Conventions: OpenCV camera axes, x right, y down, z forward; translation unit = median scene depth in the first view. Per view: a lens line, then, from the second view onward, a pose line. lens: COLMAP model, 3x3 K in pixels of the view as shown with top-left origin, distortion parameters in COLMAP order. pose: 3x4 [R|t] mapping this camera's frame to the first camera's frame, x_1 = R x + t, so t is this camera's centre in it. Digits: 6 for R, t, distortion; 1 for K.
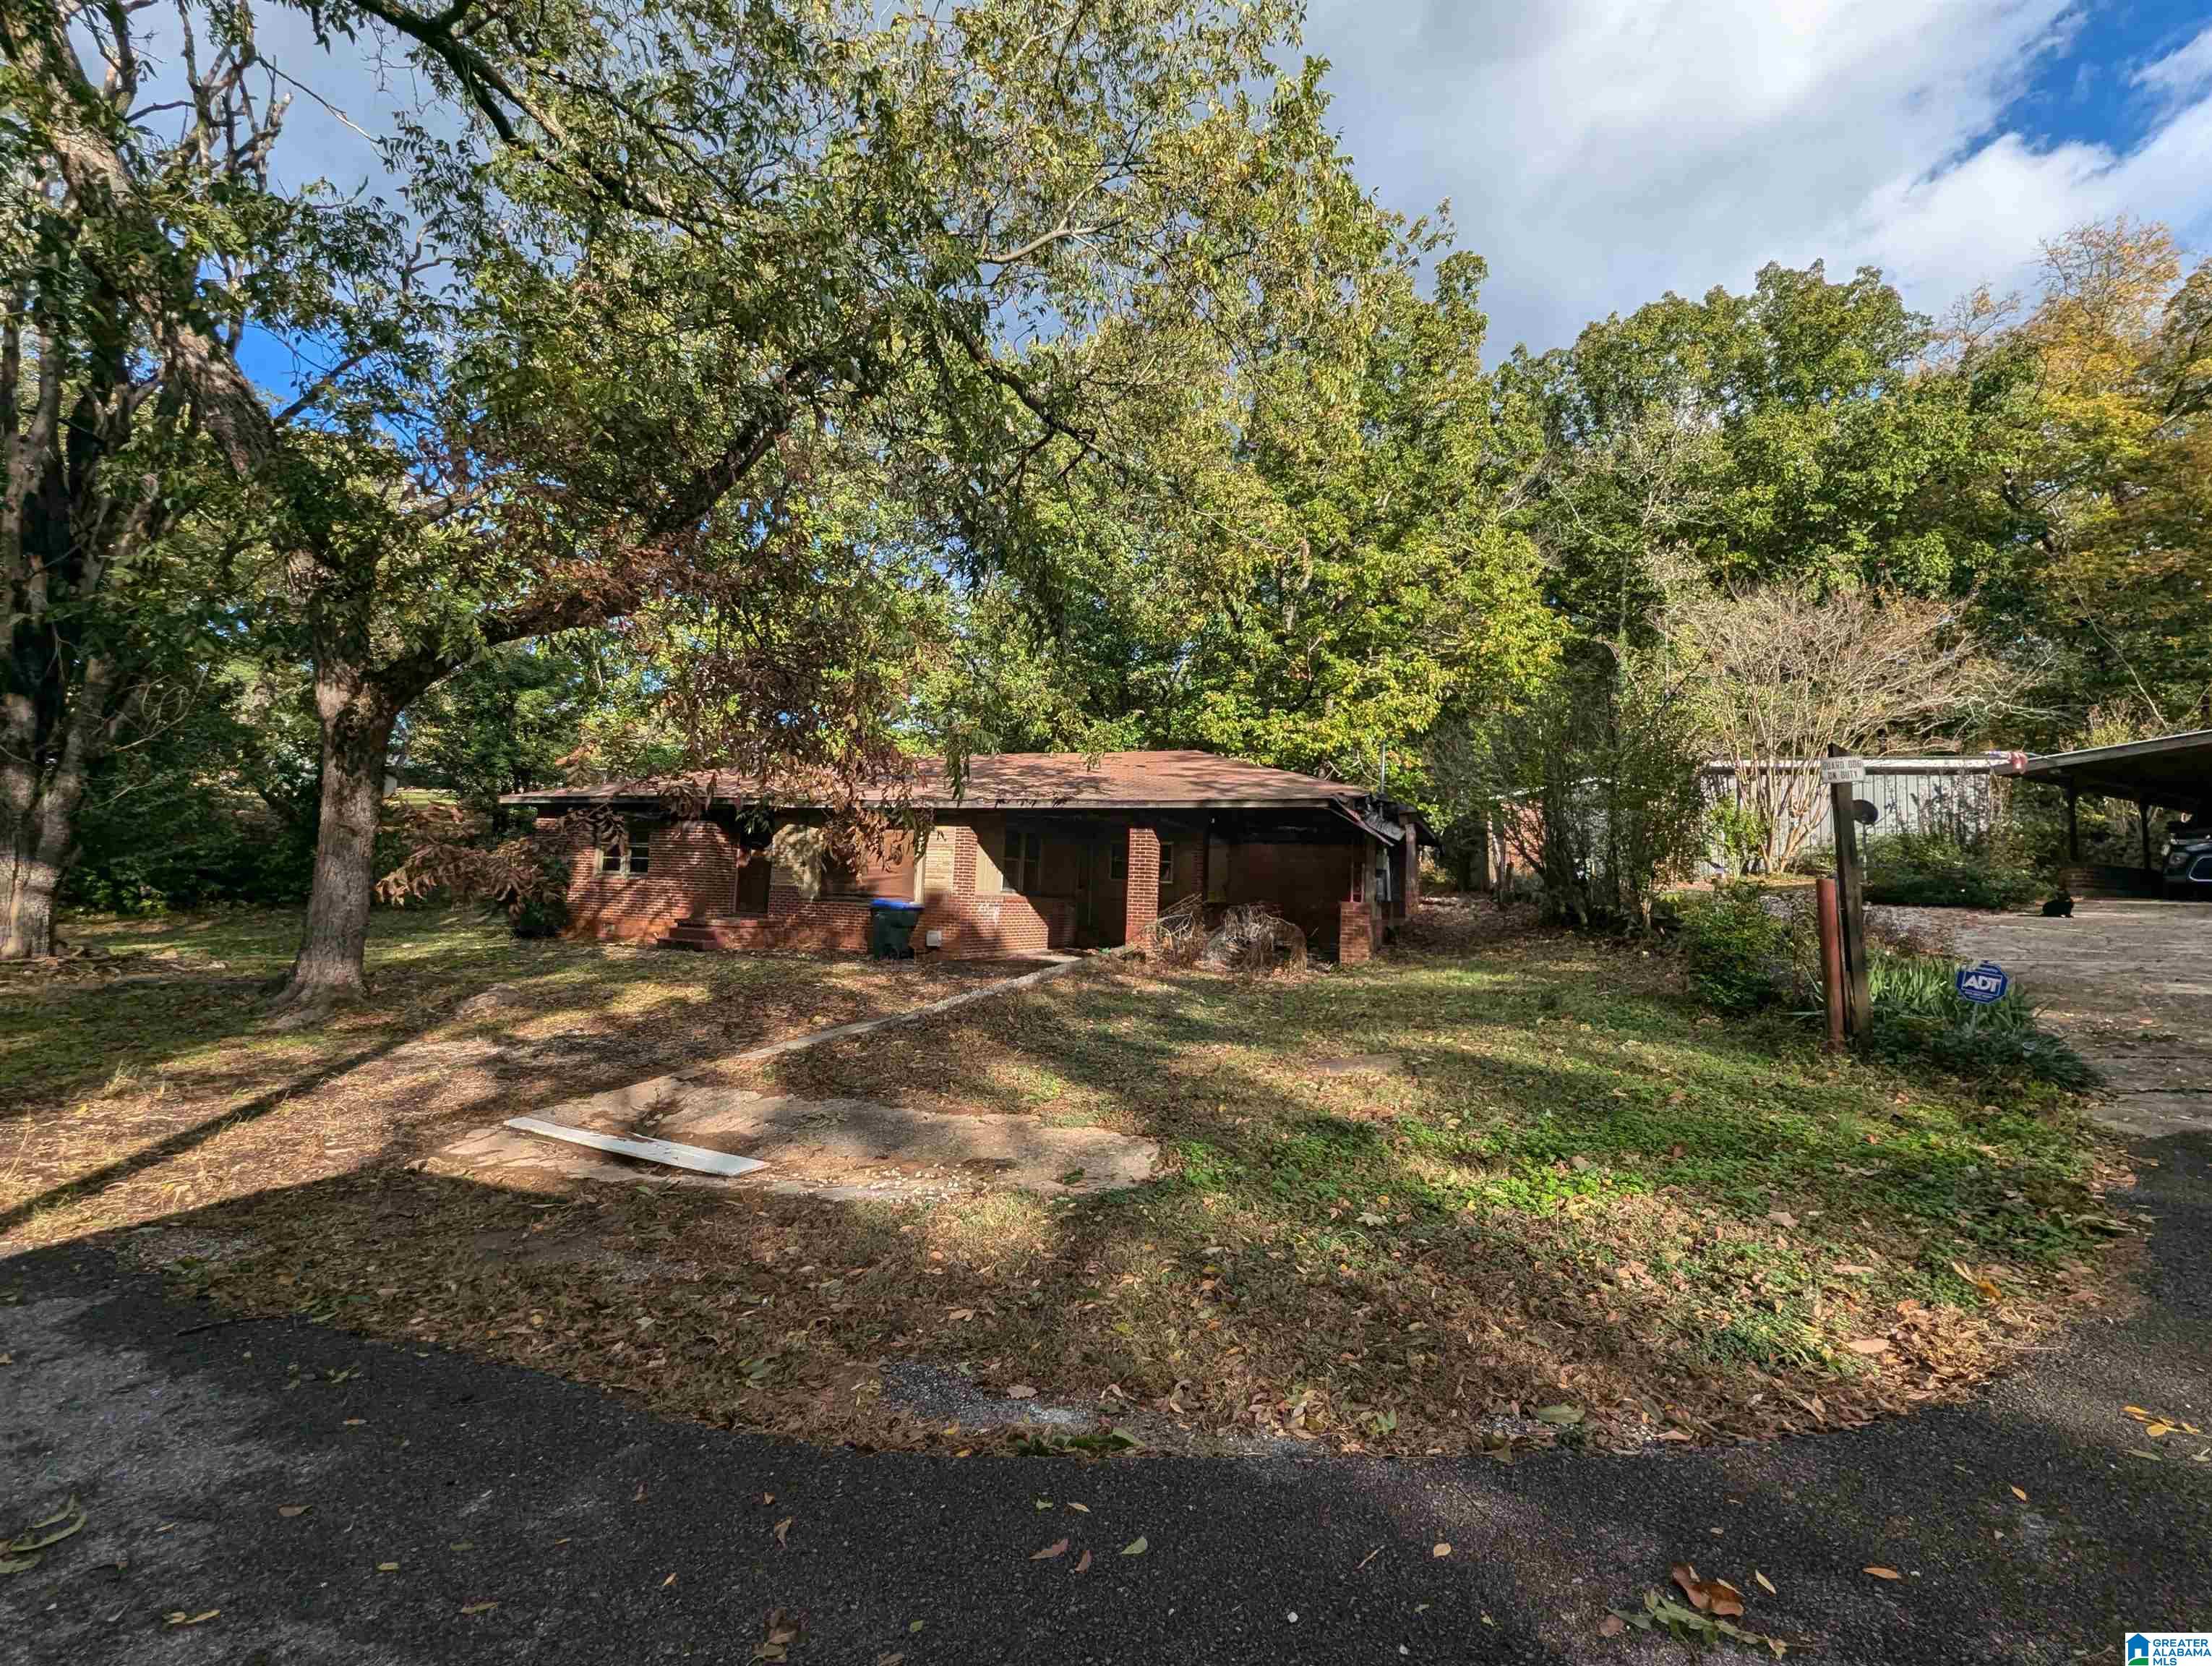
lens RADIAL K [[936.2, 0, 1112.8], [0, 936.2, 836.6], [0, 0, 1]] dist [0.006037, -0.003366]
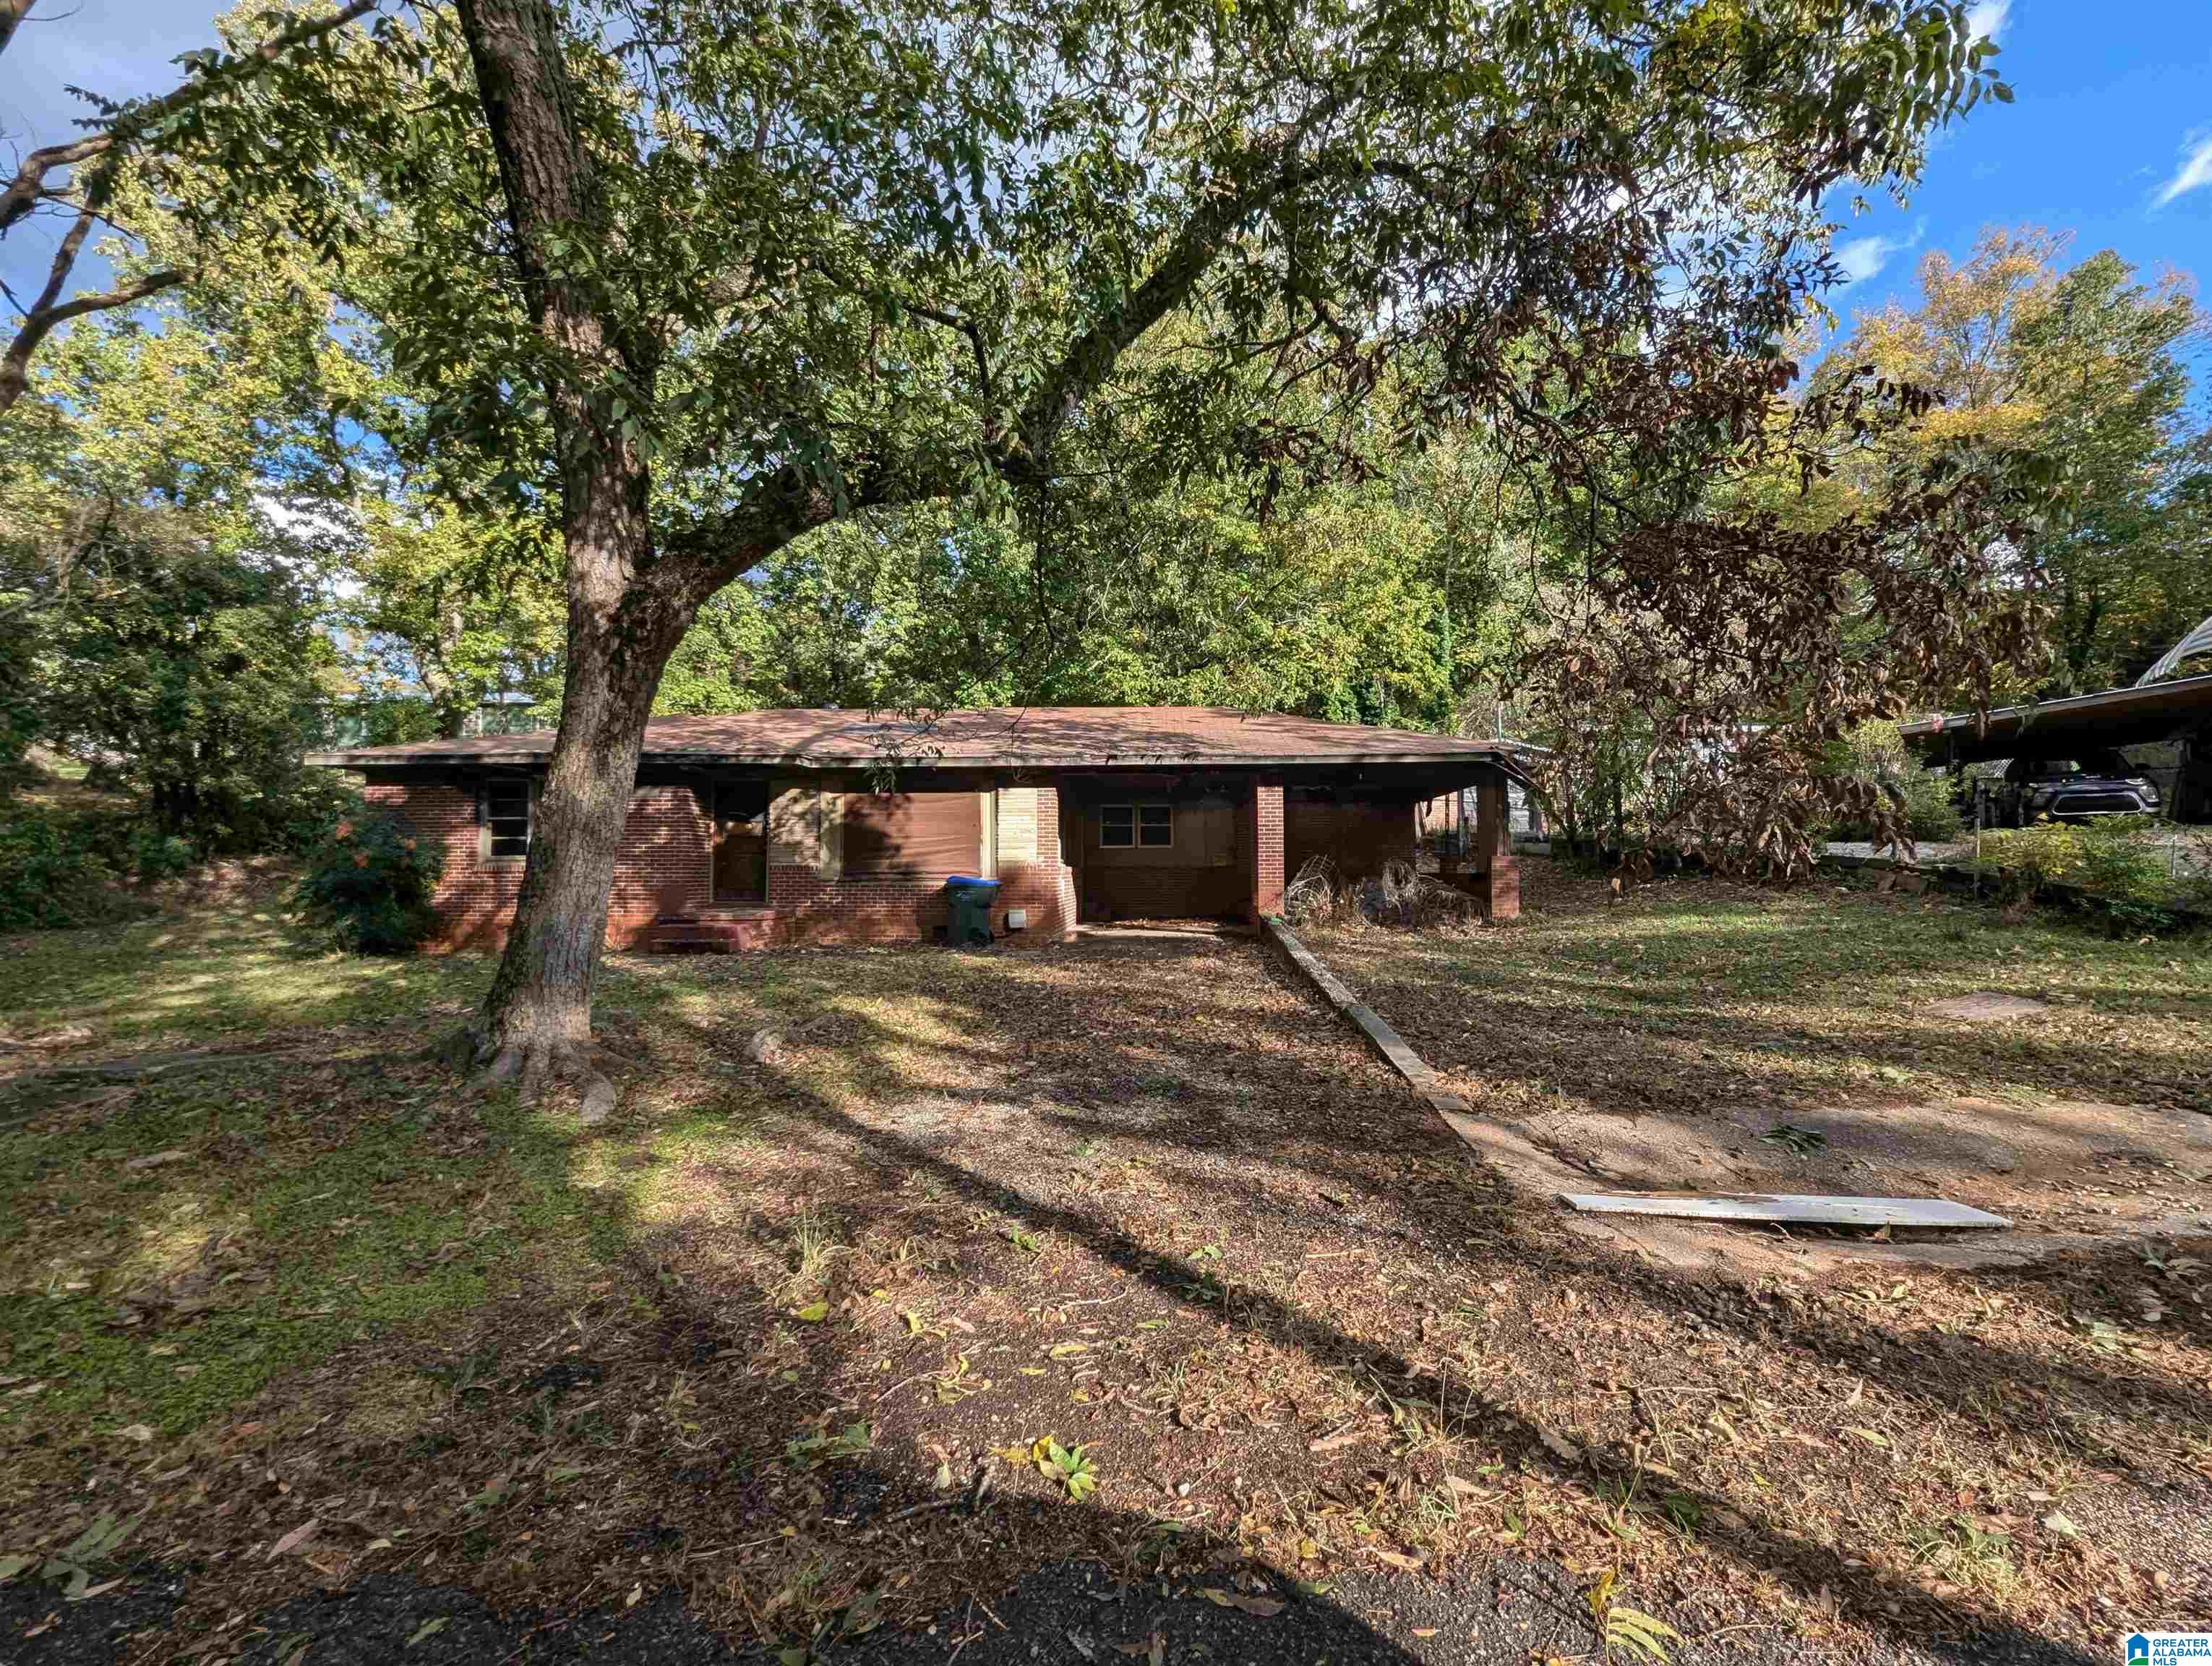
lens RADIAL K [[936.2, 0, 1120.2], [0, 936.2, 836.1], [0, 0, 1]] dist [0.006037, -0.003366]
pose [[0.937360, -0.030479, 0.347027, -0.395293], [0.019353, 0.999183, 0.035482, 0.004095], [-0.347825, -0.026543, 0.937184, 0.167485]]
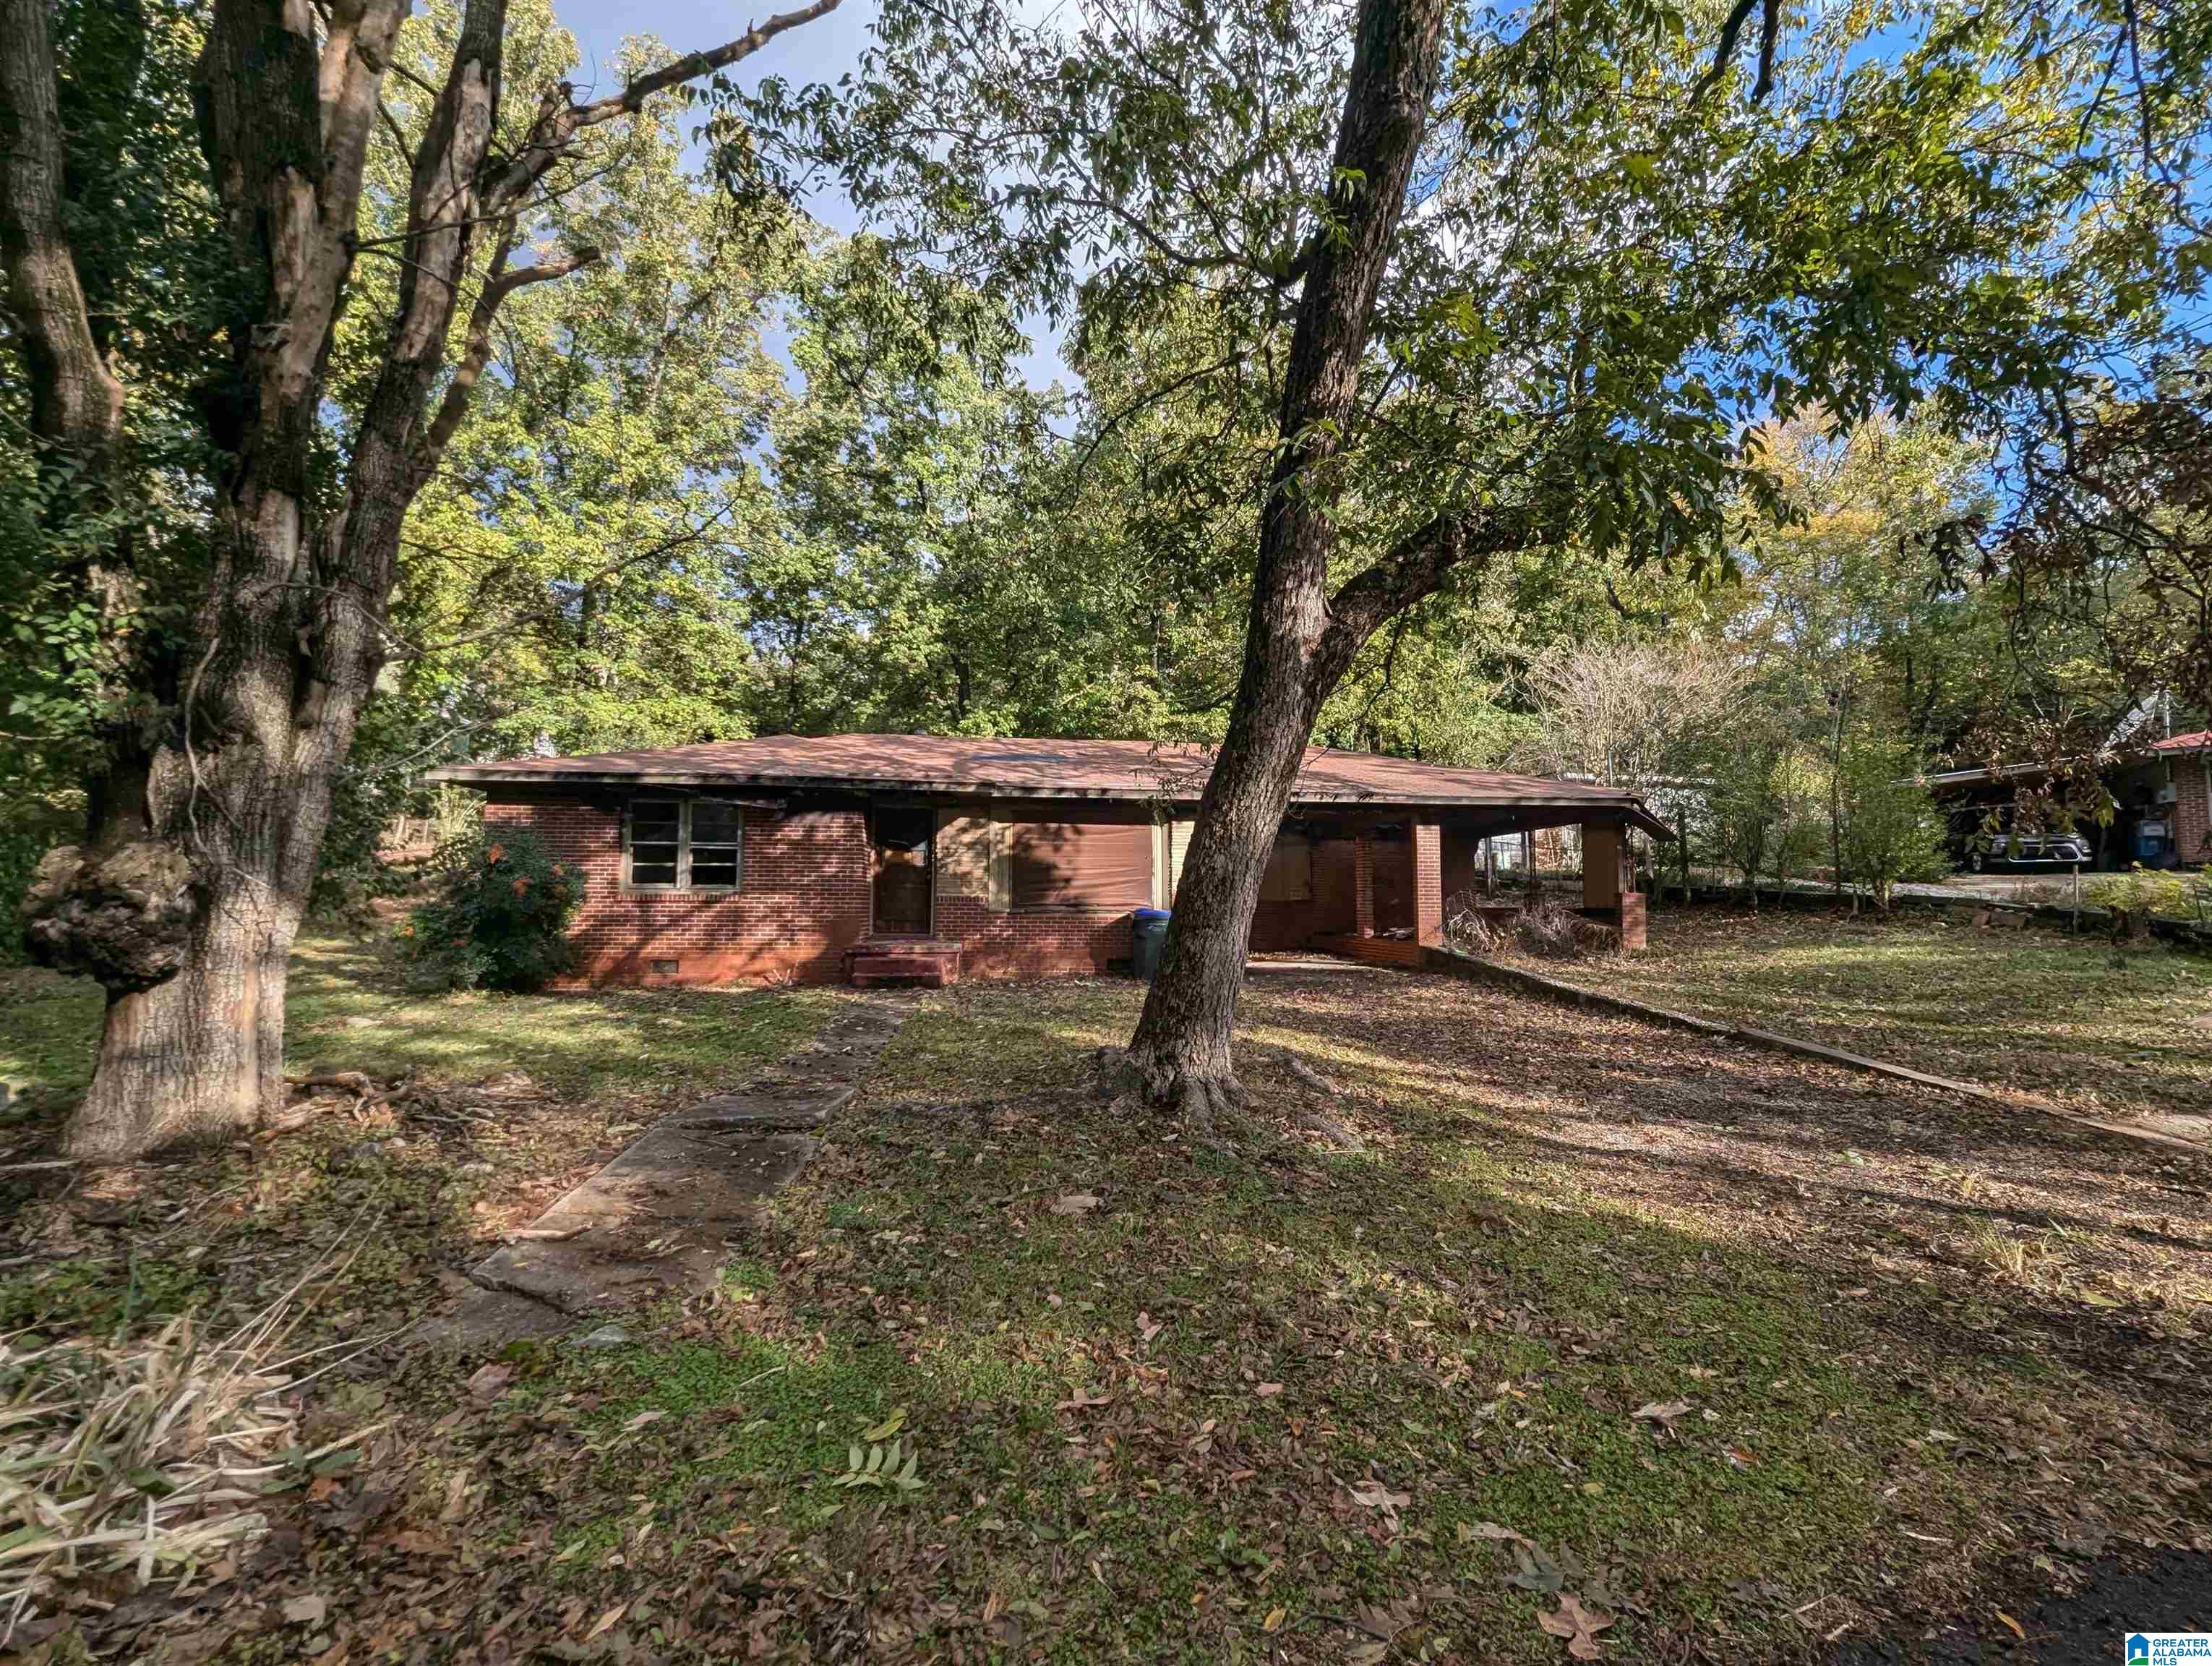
lens RADIAL K [[936.2, 0, 1124.4], [0, 936.2, 834.4], [0, 0, 1]] dist [0.006037, -0.003366]
pose [[0.867918, -0.000464, 0.496707, -0.669501], [0.000998, 0.999999, -0.000809, 0.000912], [-0.496707, 0.001198, 0.867918, 0.282585]]
